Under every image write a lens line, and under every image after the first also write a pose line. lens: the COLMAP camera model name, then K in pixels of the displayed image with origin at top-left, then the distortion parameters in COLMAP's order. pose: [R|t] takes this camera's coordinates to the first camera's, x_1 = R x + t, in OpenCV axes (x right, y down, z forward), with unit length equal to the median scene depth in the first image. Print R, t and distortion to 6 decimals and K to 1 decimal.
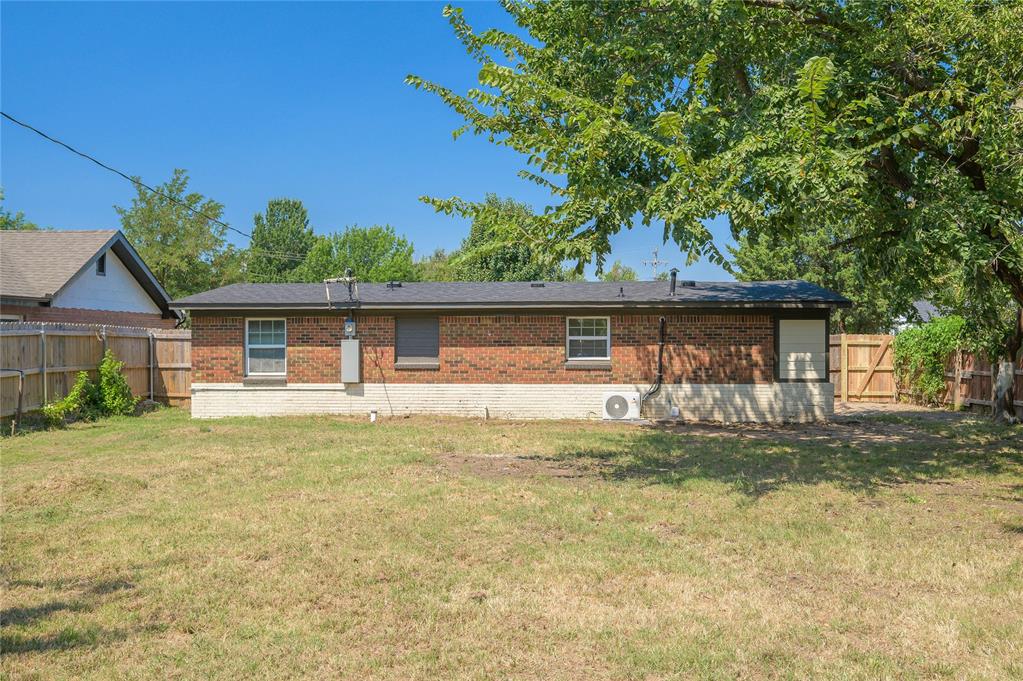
lens RADIAL K [[898.9, 0, 510.8], [0, 898.9, 340.8], [0, 0, 1]] dist [-0.020533, -0.004671]
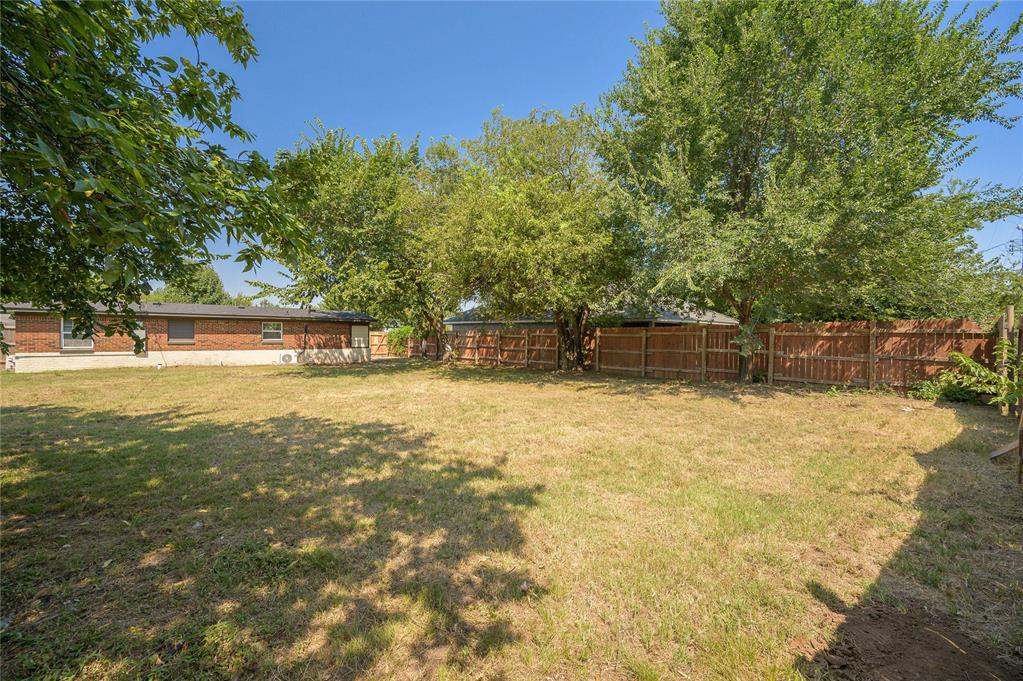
lens RADIAL K [[412.9, 0, 511.1], [0, 412.9, 338.1], [0, 0, 1]] dist [-0.000453, -0.000009]
pose [[0.748040, 0.004345, 0.663640, -0.174245], [-0.009770, 0.999942, 0.004466, 0.004519], [-0.663582, -0.009824, 0.748039, -0.277372]]
